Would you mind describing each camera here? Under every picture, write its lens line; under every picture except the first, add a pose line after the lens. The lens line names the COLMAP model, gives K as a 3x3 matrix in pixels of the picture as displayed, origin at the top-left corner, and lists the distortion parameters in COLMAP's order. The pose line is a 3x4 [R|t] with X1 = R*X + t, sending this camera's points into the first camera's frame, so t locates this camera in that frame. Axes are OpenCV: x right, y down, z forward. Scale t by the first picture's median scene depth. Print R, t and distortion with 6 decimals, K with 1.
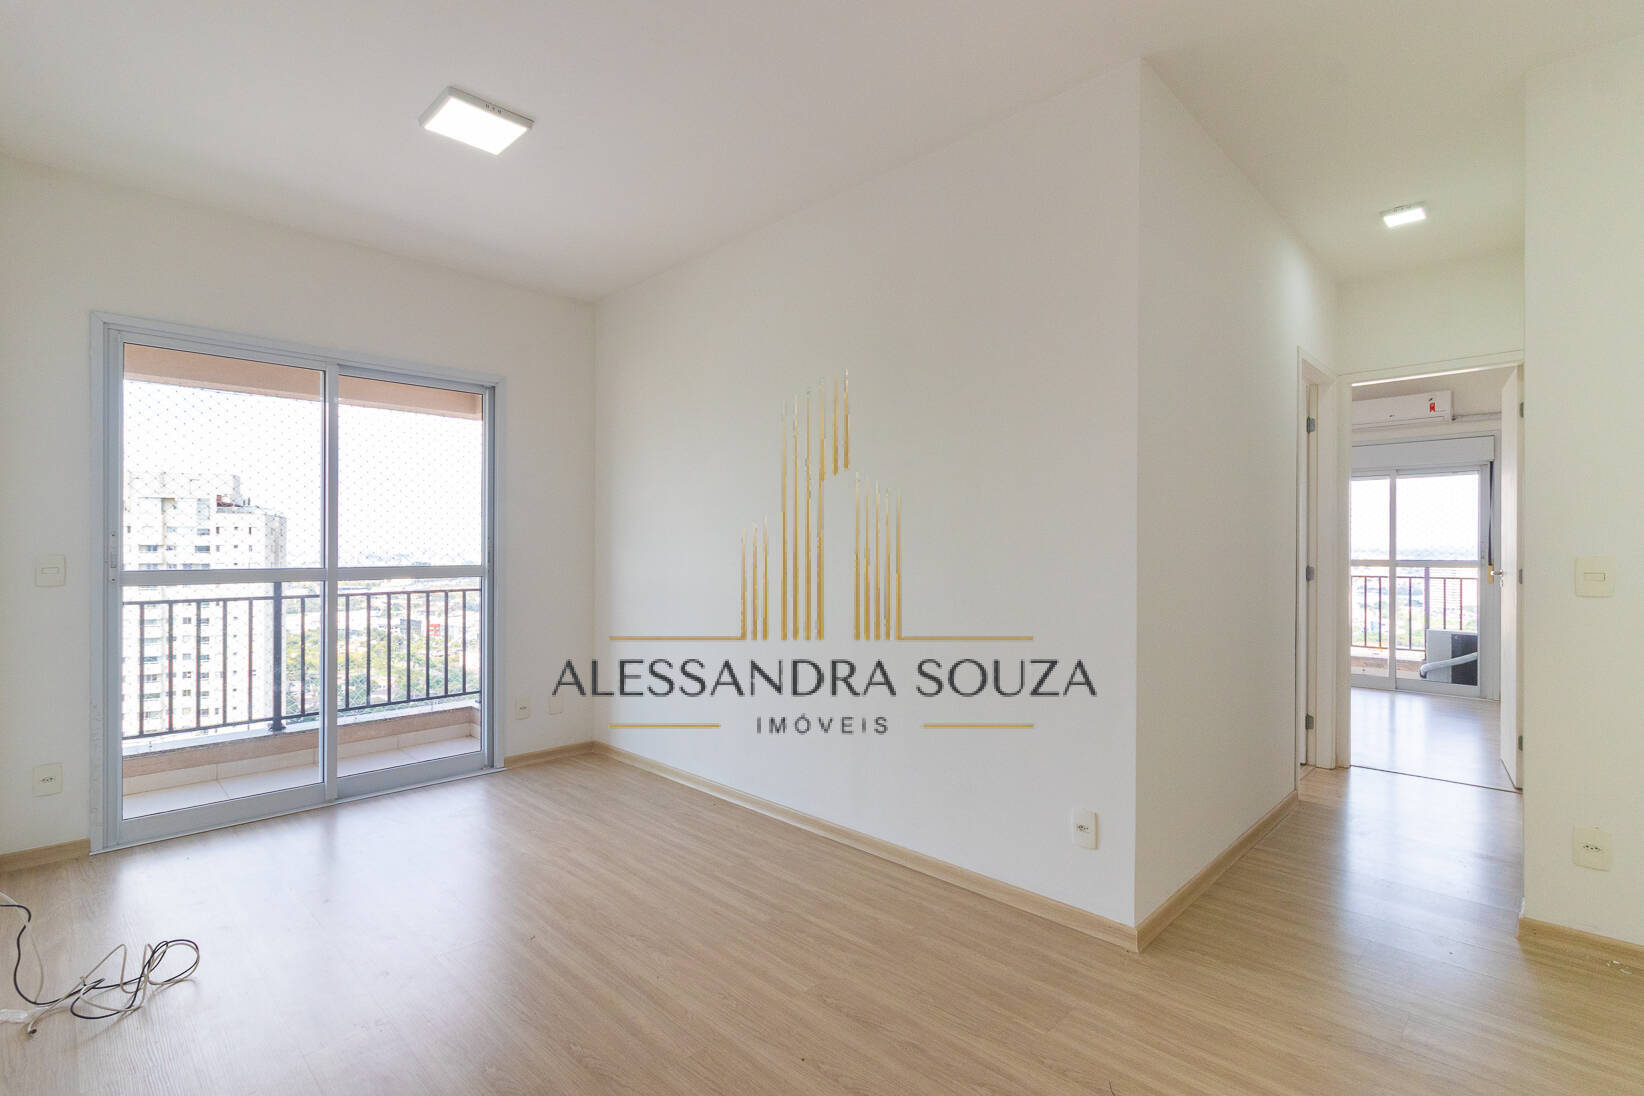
lens RADIAL K [[755.5, 0, 825.3], [0, 755.5, 546.1], [0, 0, 1]] dist [-0.002377, -0.000508]
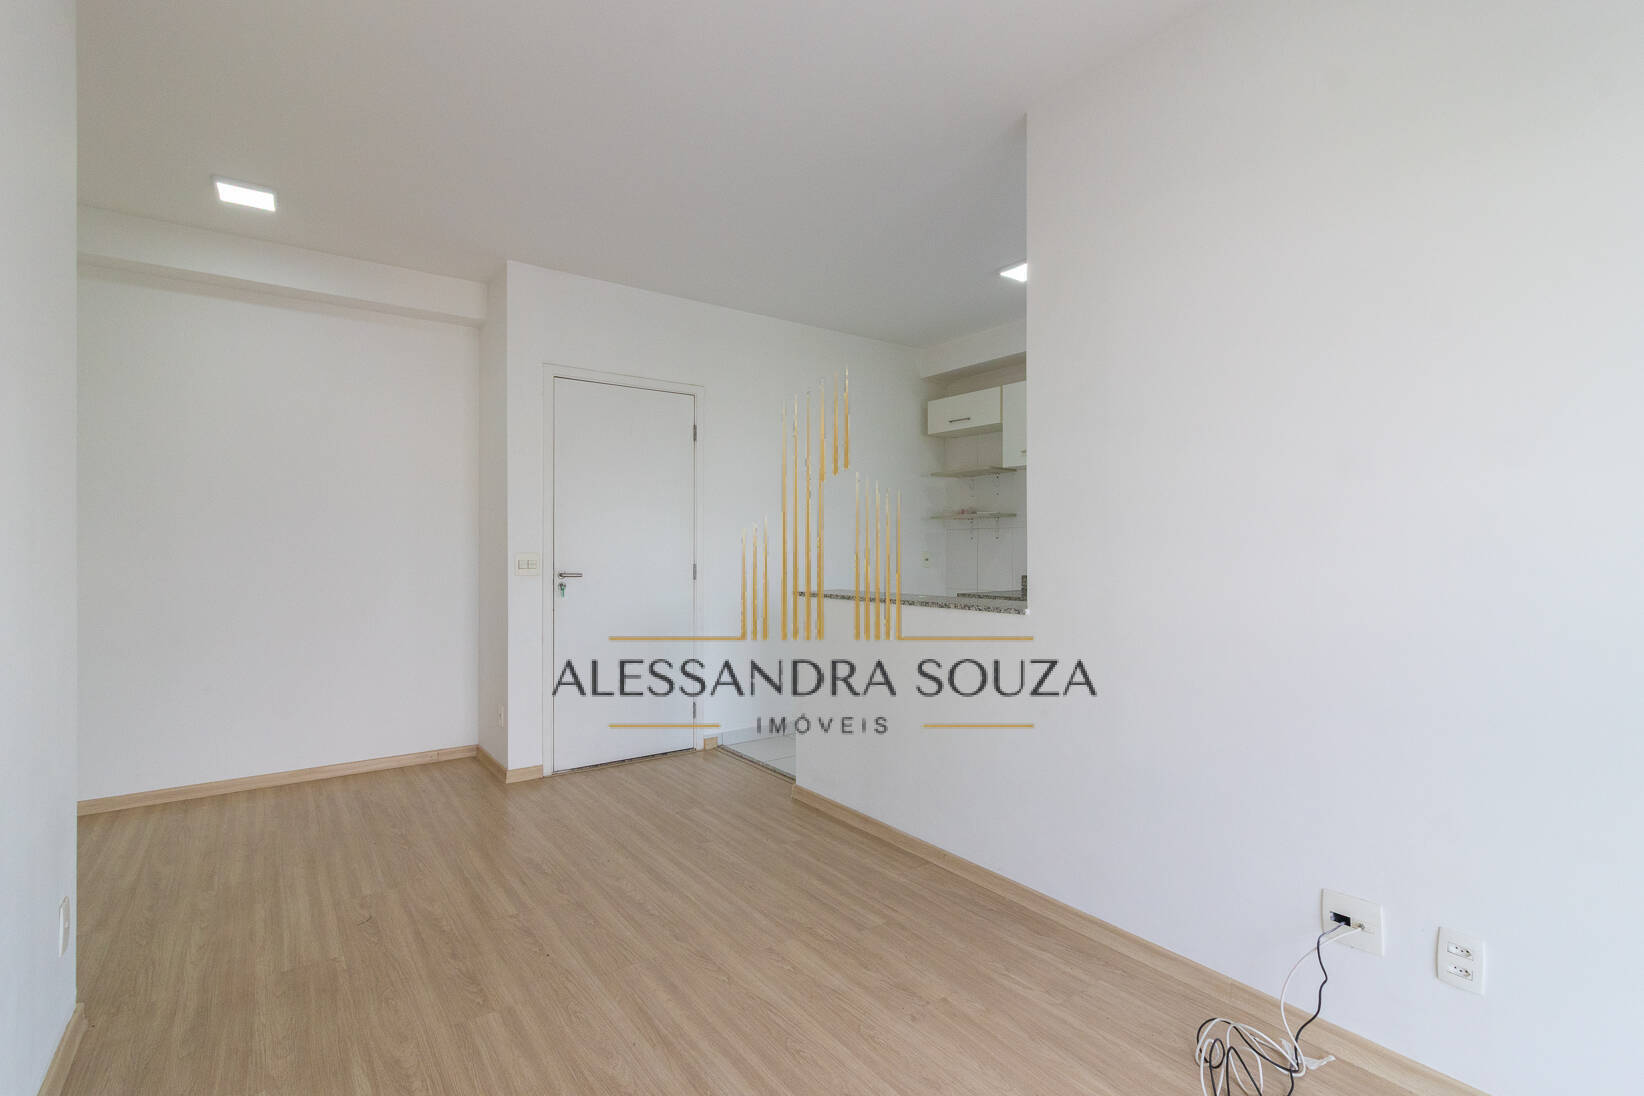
lens RADIAL K [[755.5, 0, 825.3], [0, 755.5, 546.1], [0, 0, 1]] dist [-0.002377, -0.000508]
pose [[-0.985616, -0.003750, 0.168957, -0.550834], [-0.004565, 0.999980, -0.004436, 0.004398], [-0.168937, -0.005143, -0.985613, 1.722192]]
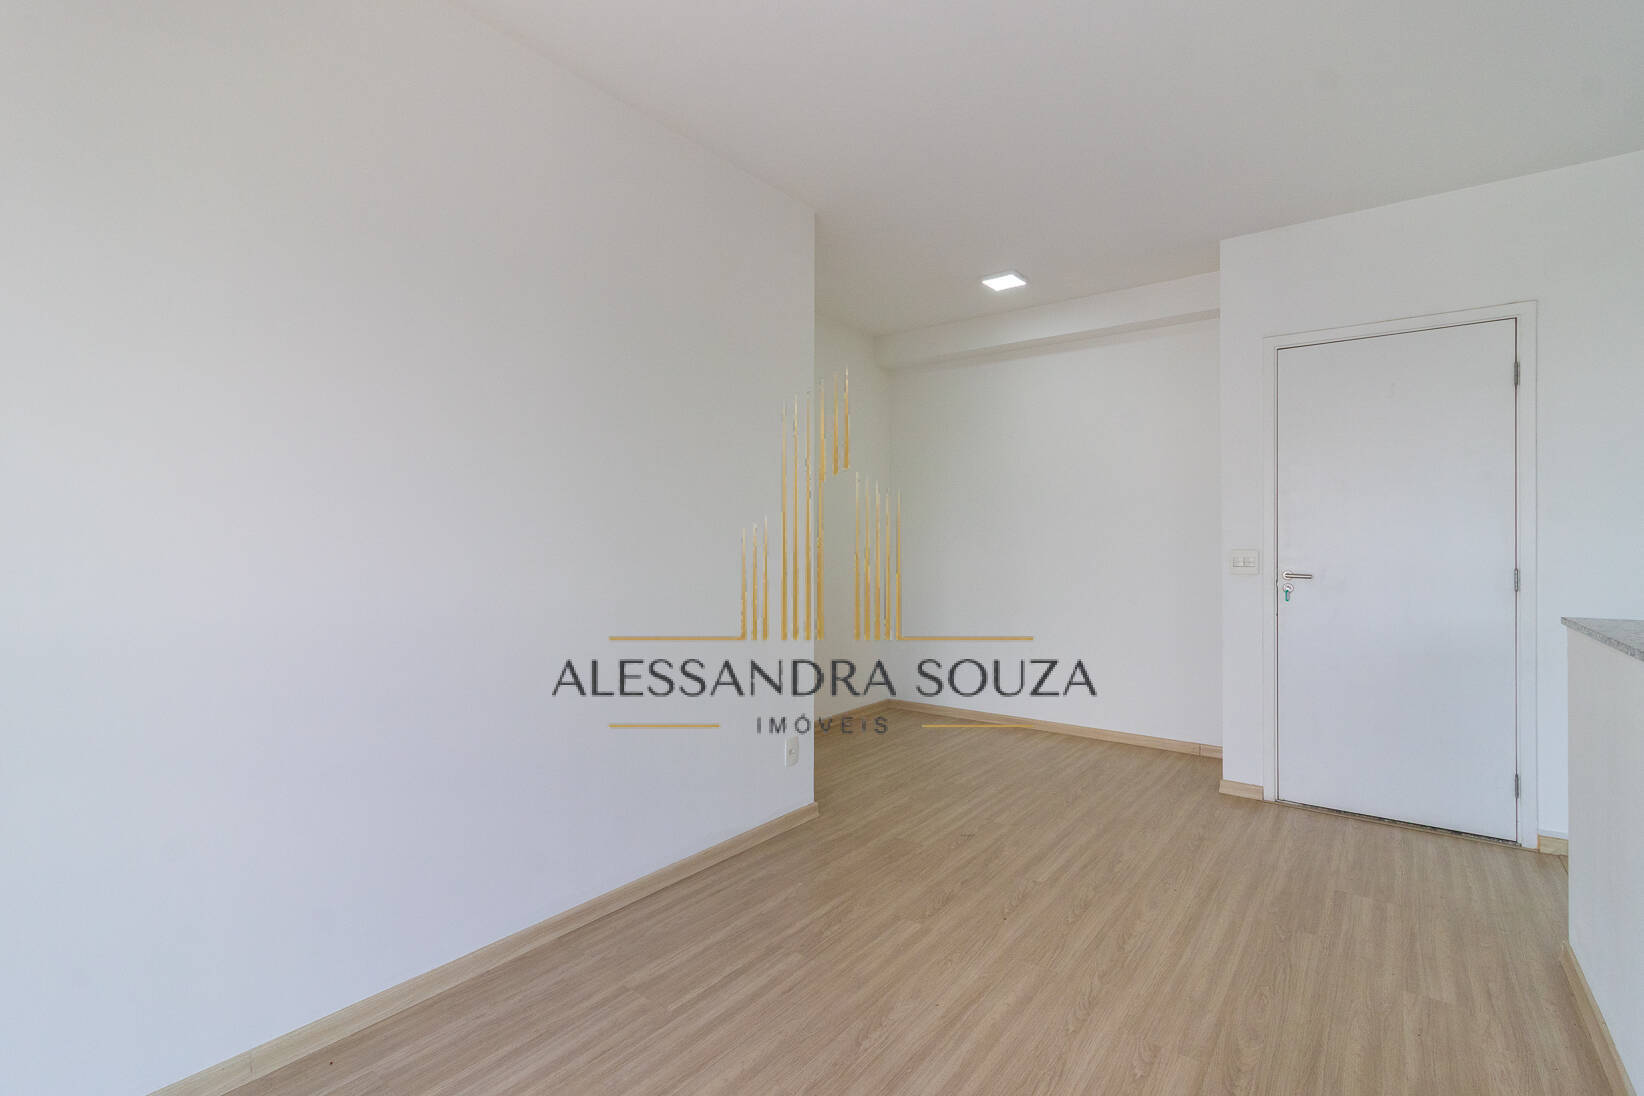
lens RADIAL K [[755.5, 0, 825.3], [0, 755.5, 546.1], [0, 0, 1]] dist [-0.002377, -0.000508]
pose [[-0.116976, -0.009218, 0.993092, -1.062876], [-0.006995, 0.999940, 0.008457, 0.000821], [-0.993110, -0.005957, -0.117033, 1.183380]]
